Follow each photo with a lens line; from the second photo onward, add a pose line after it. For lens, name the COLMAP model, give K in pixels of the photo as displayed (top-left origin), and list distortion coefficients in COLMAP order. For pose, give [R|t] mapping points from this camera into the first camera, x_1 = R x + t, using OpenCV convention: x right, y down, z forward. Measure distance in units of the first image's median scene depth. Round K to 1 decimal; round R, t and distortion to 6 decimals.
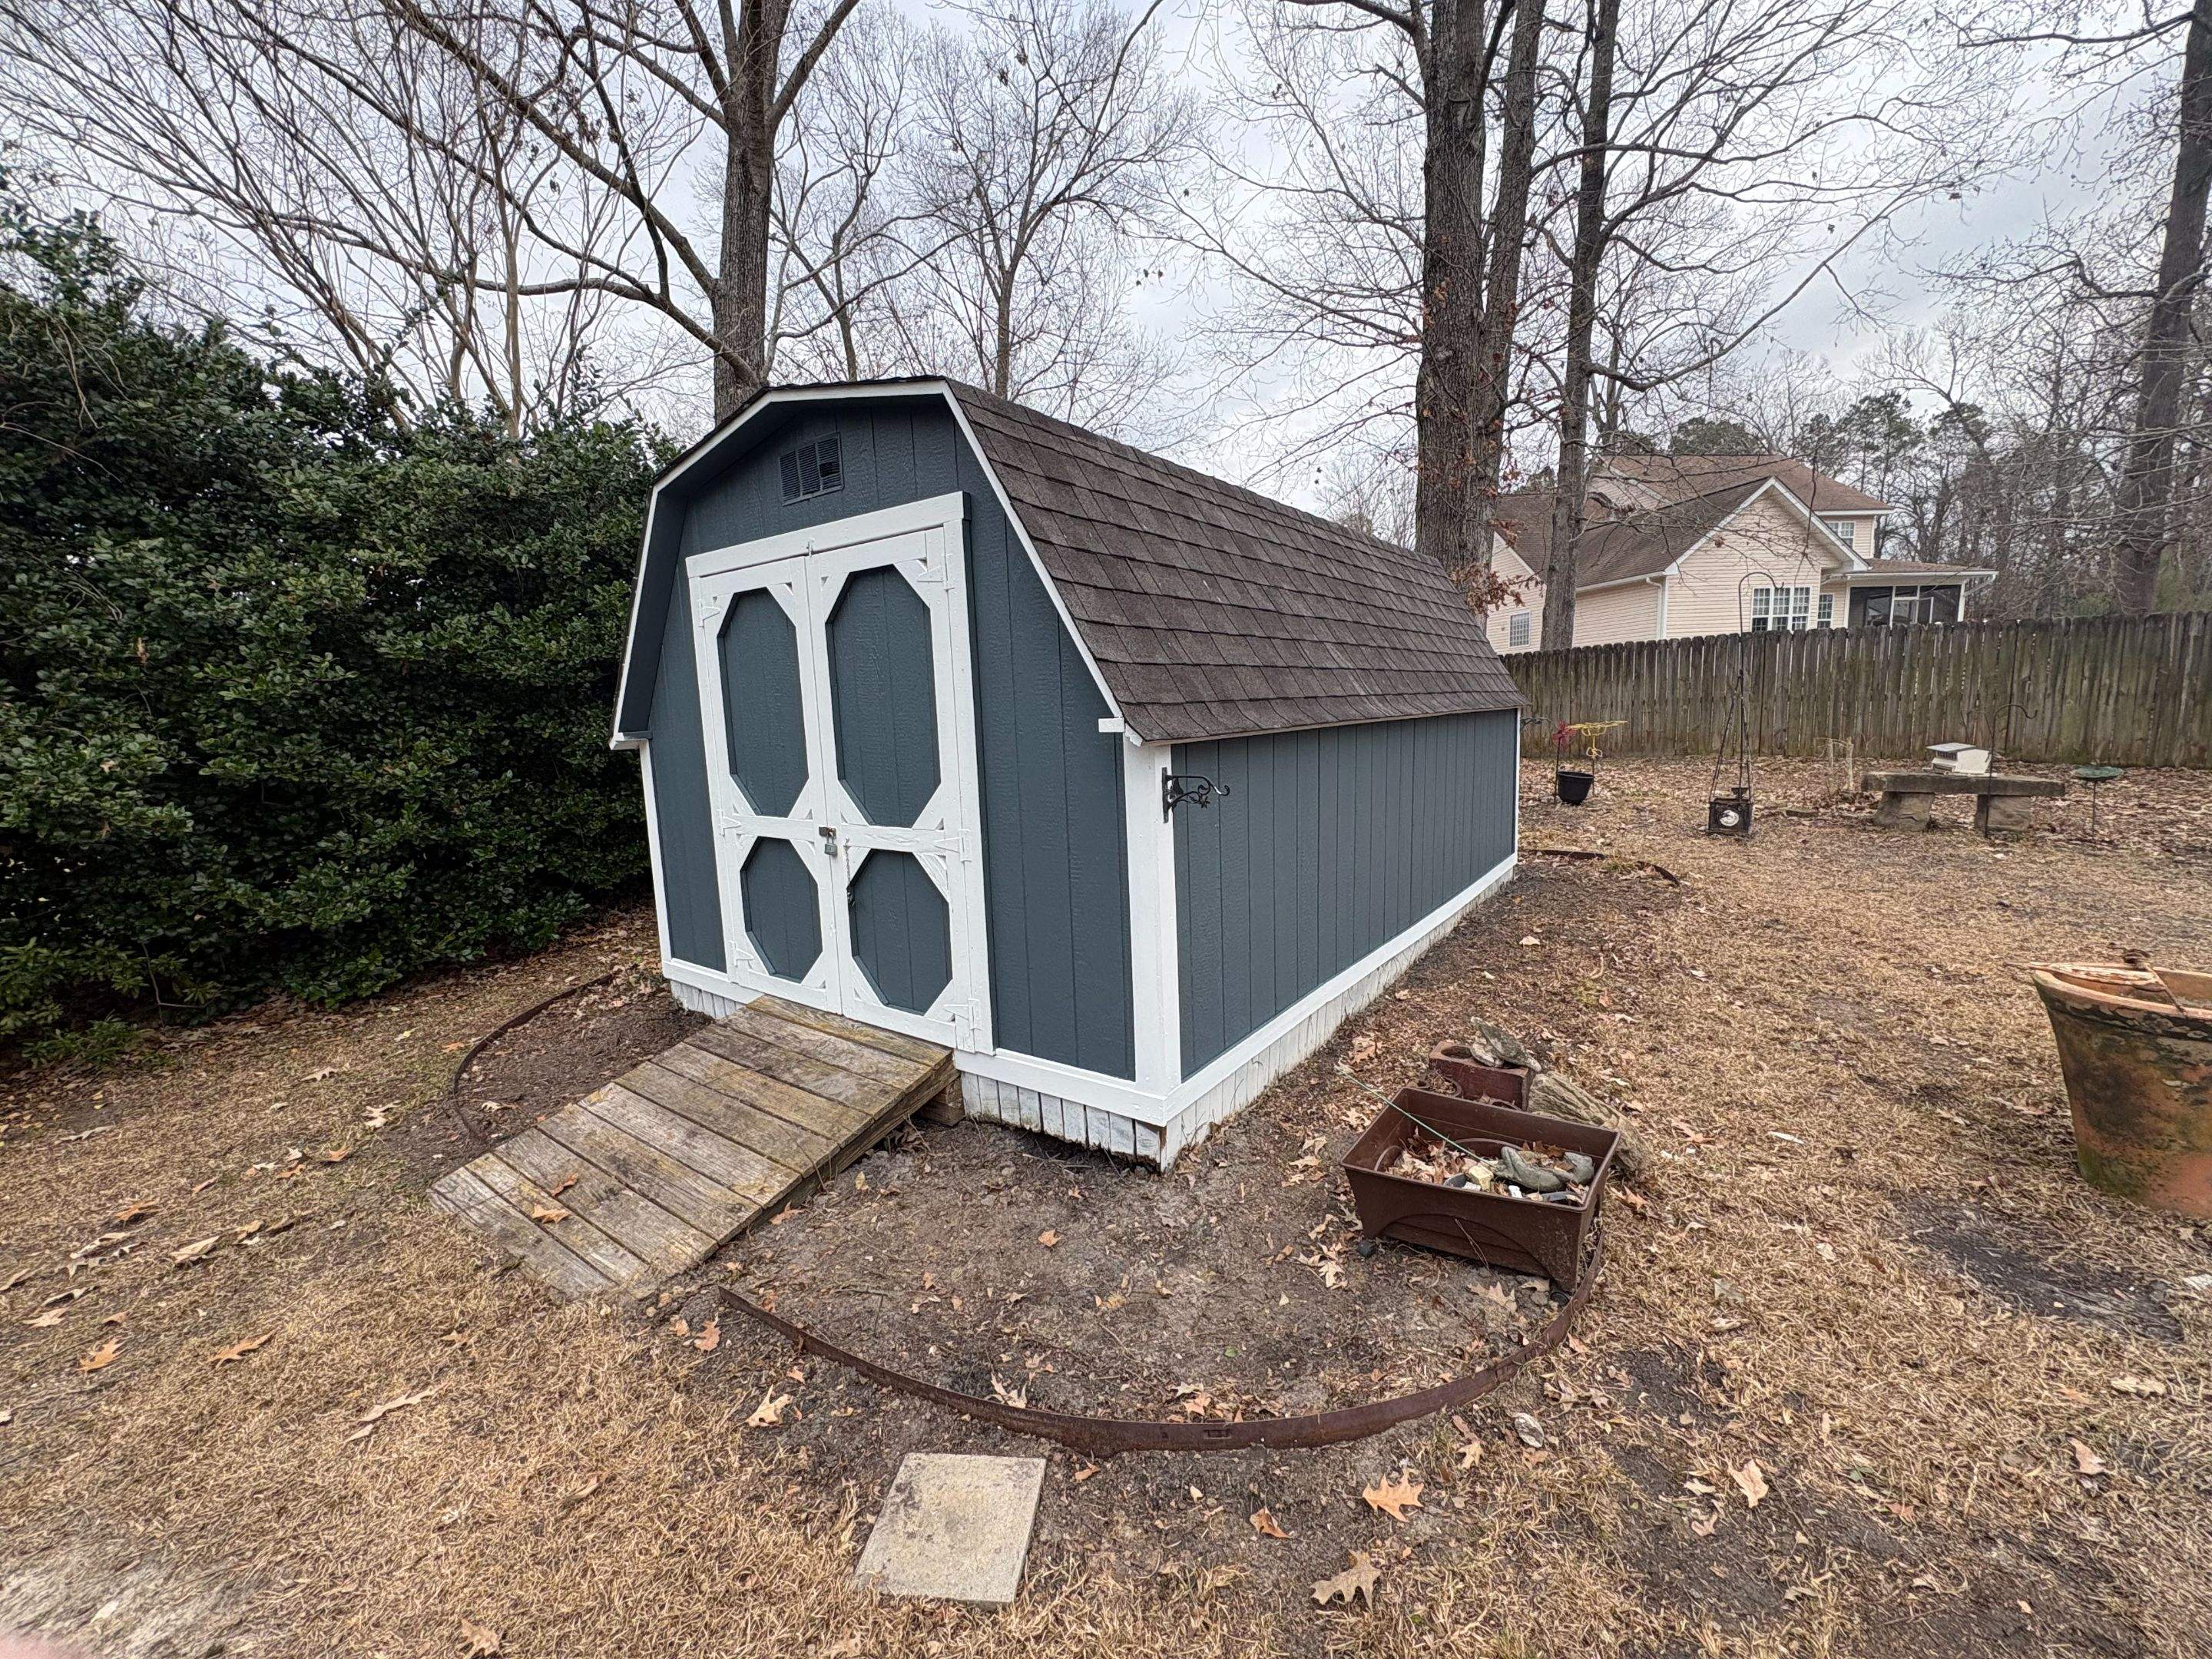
lens RADIAL K [[893.2, 0, 1111.5], [0, 893.2, 831.9], [0, 0, 1]] dist [0.000218, 0.000253]
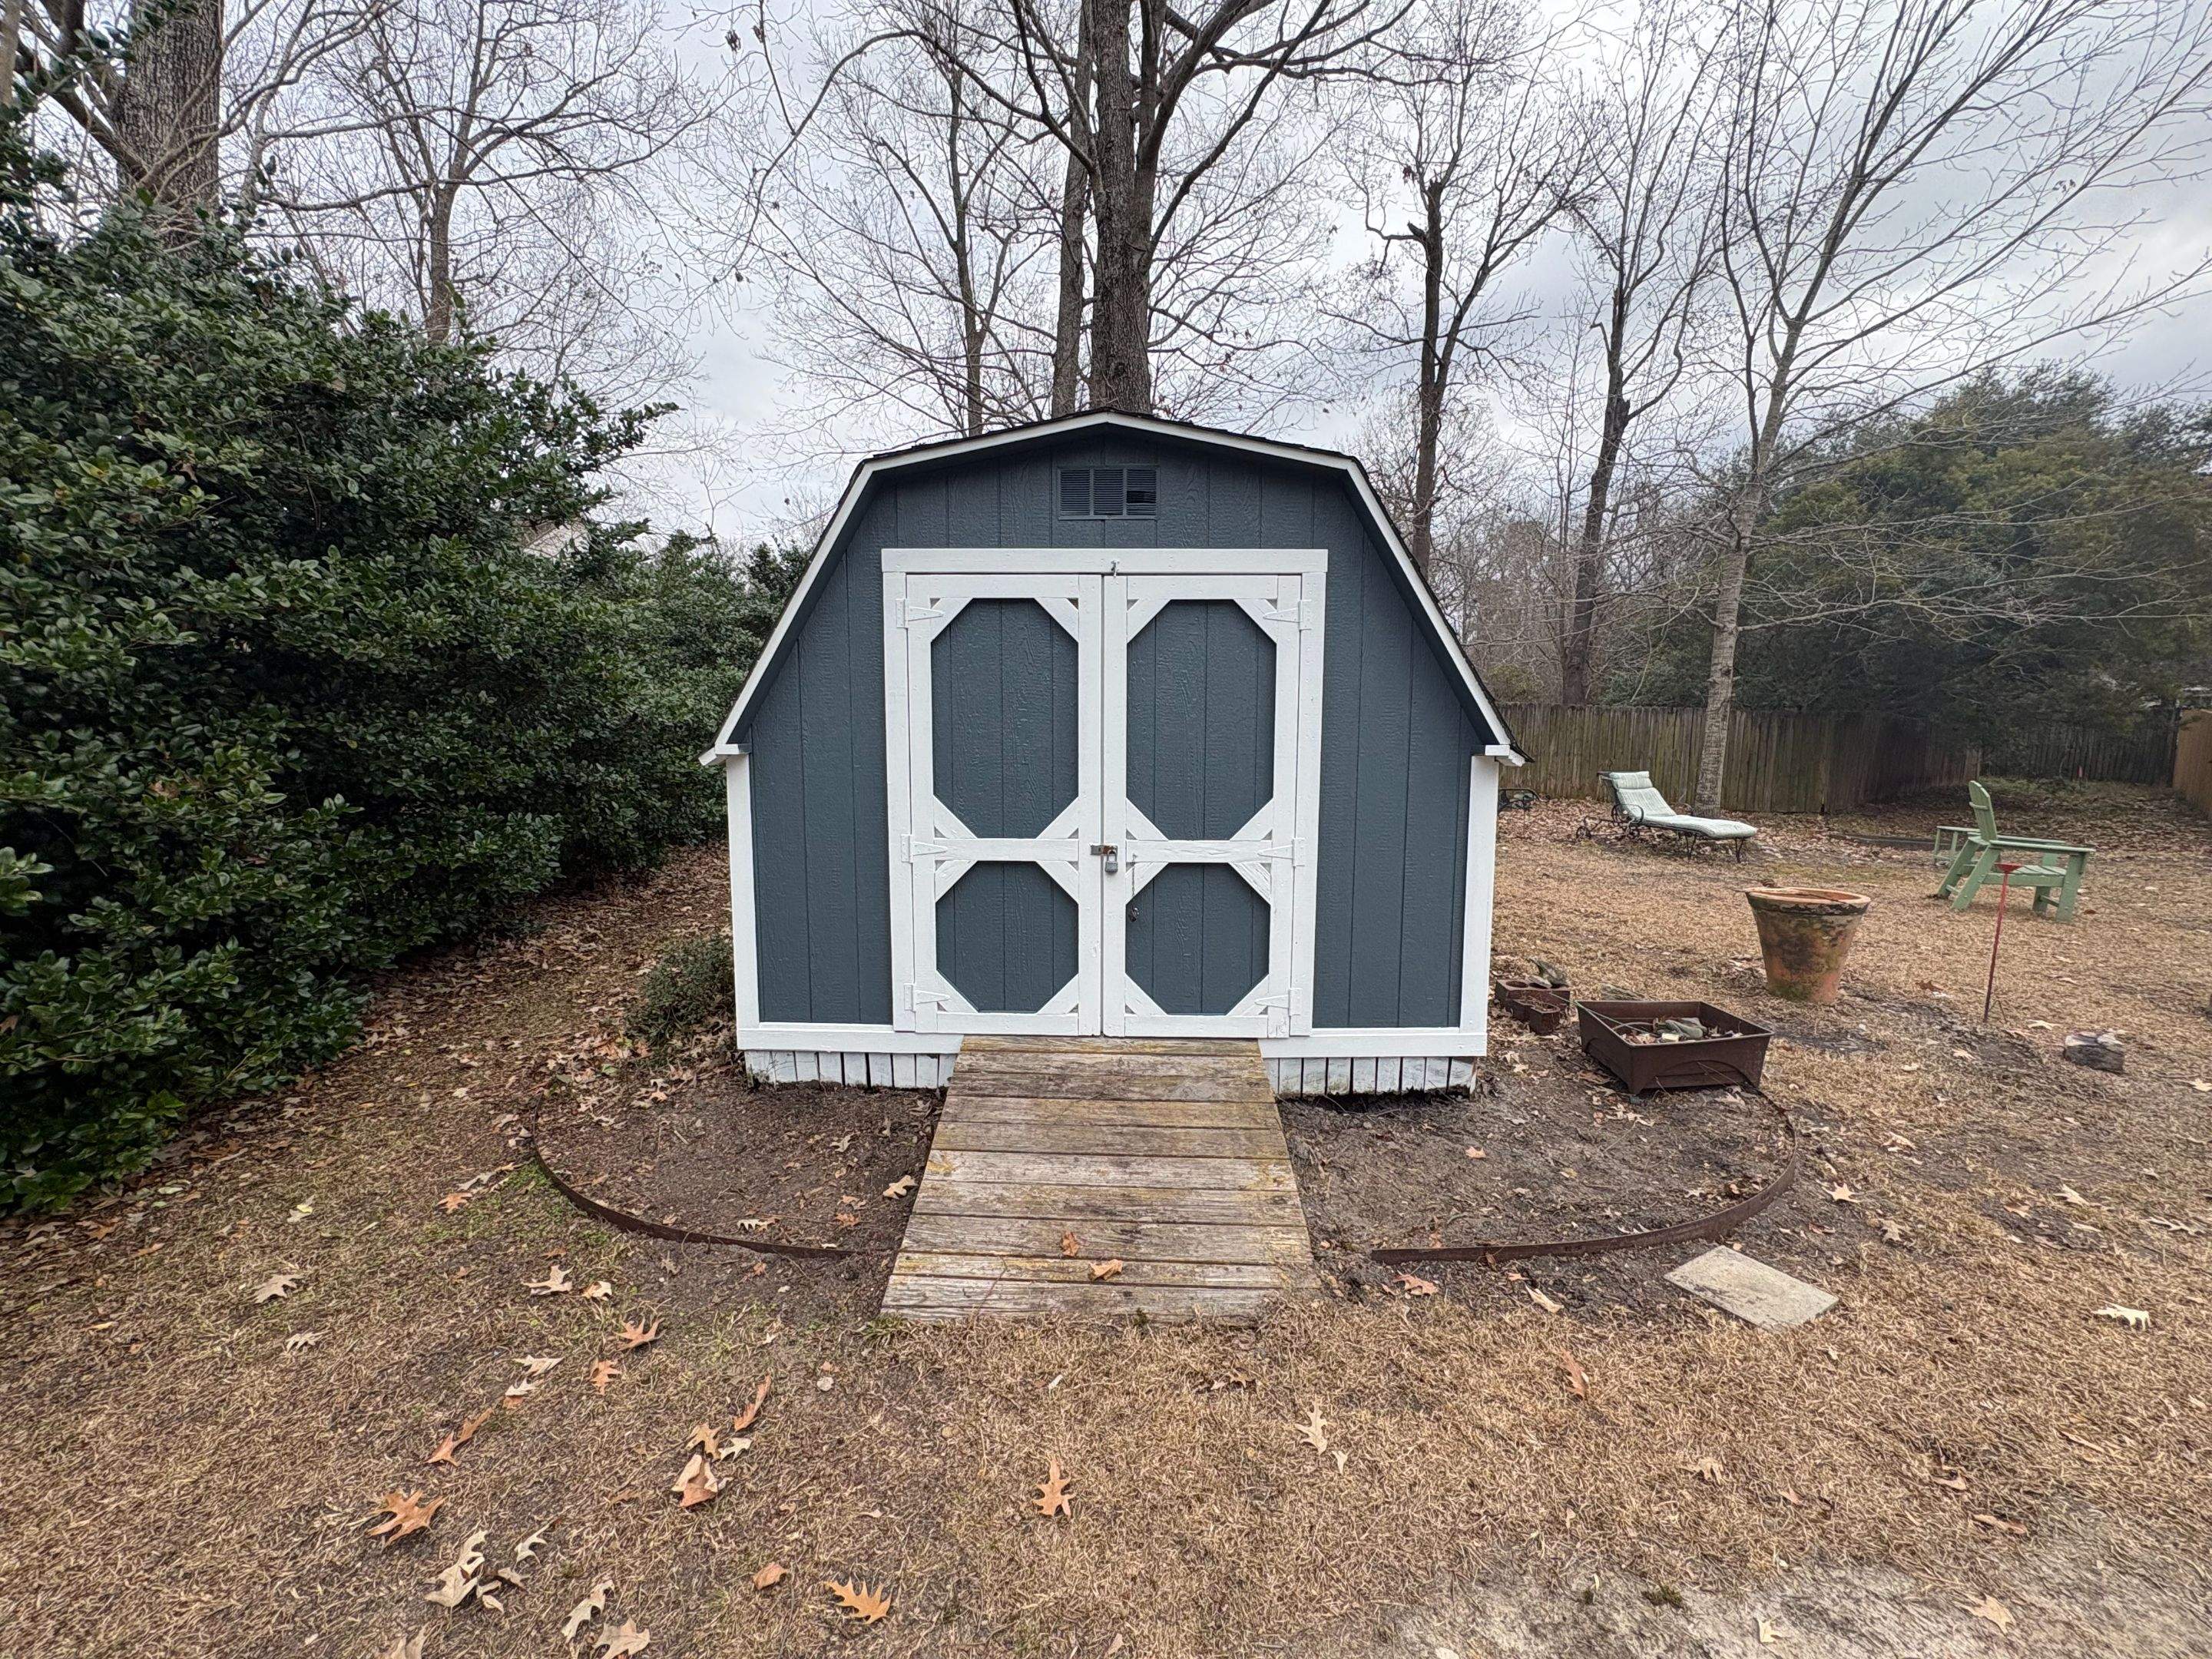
lens RADIAL K [[893.2, 0, 1111.5], [0, 893.2, 831.9], [0, 0, 1]] dist [0.000218, 0.000253]
pose [[0.810941, -0.024673, 0.584607, -0.984027], [0.049153, 0.998452, -0.026045, 0.006894], [-0.583060, 0.049856, 0.810898, 0.203585]]
